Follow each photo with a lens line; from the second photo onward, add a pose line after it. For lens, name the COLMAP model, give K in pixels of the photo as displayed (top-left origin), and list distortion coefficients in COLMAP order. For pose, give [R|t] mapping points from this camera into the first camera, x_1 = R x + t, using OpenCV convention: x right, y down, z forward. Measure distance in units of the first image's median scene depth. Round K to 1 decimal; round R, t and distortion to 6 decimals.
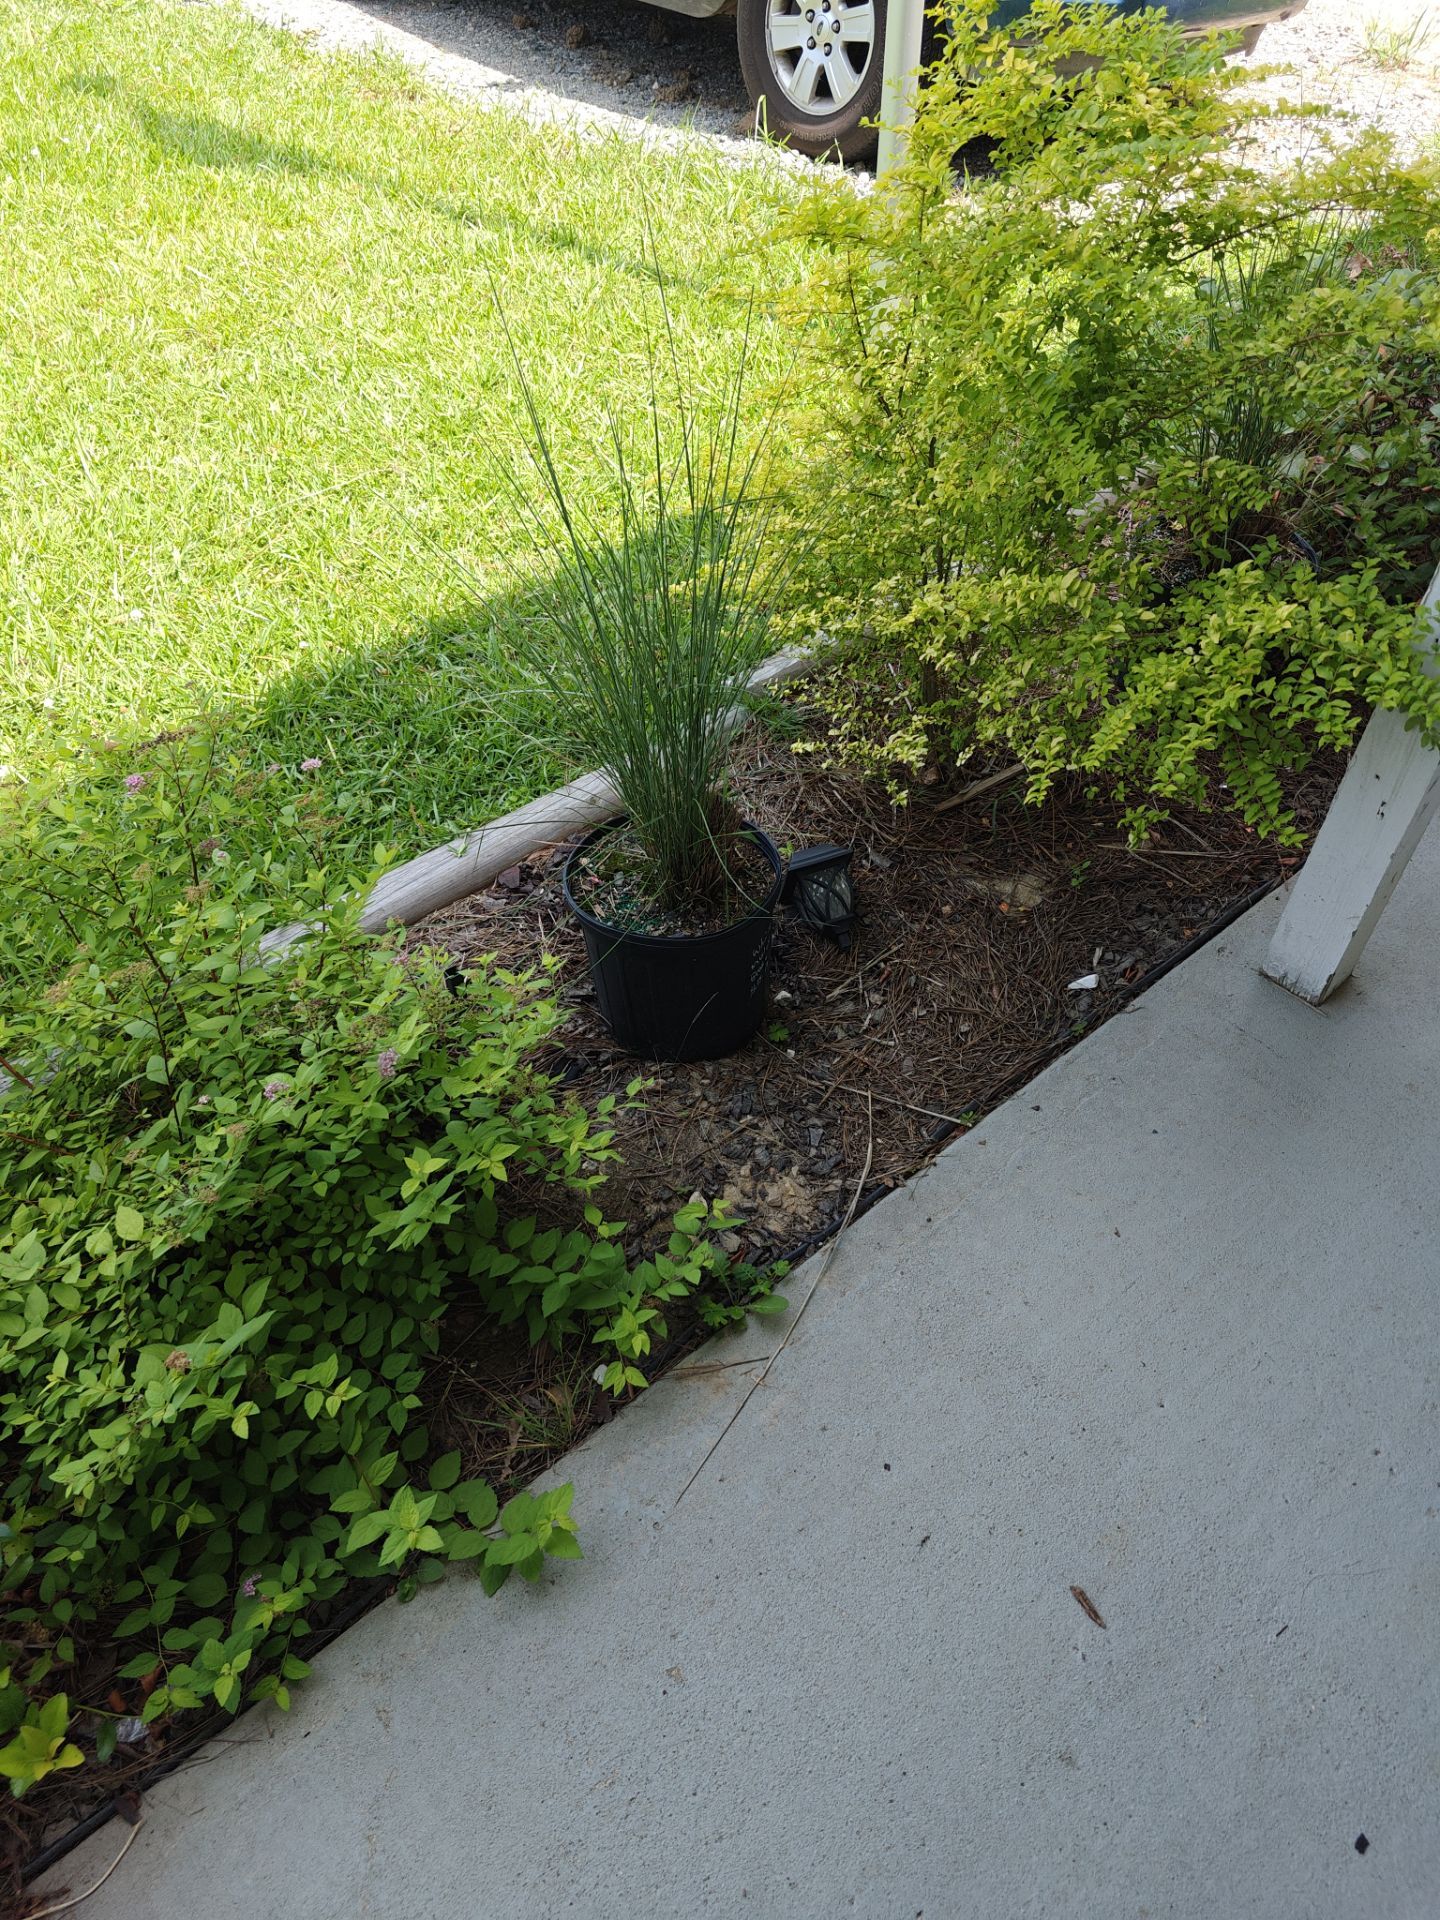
lens RADIAL K [[1310.4, 0, 703.1], [0, 1310.4, 959.8], [0, 0, 1]] dist [0.080095, -0.086814]
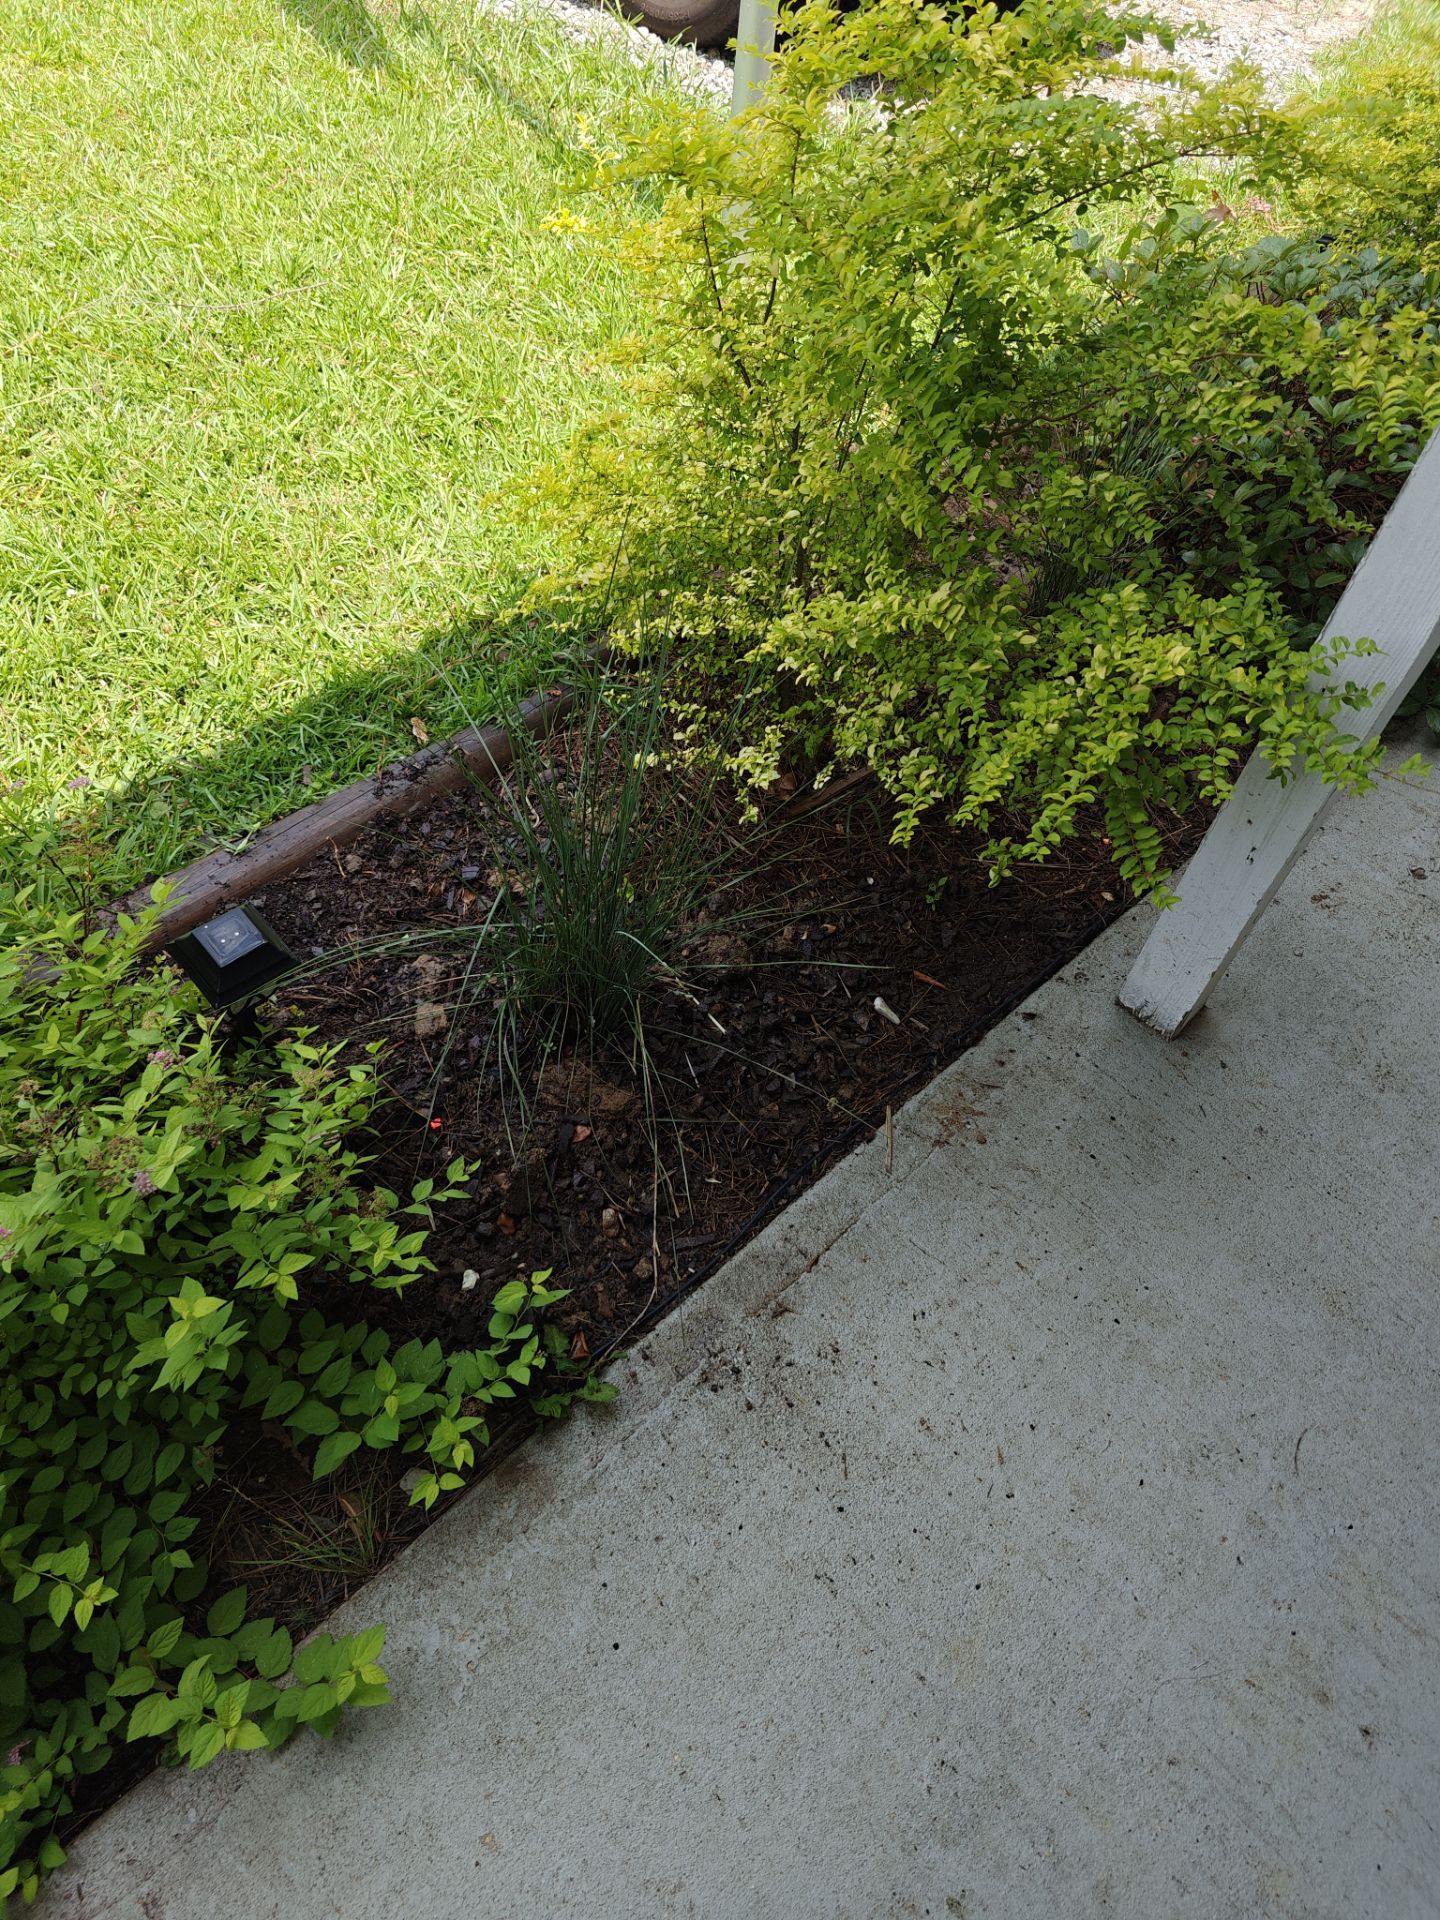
lens RADIAL K [[1310.4, 0, 703.1], [0, 1310.4, 959.8], [0, 0, 1]] dist [0.080095, -0.086814]
pose [[0.991963, 0.011330, 0.126017, 0.001601], [-0.020980, 0.996924, 0.075519, -0.108843], [-0.124774, -0.077556, 0.989149, 0.112759]]
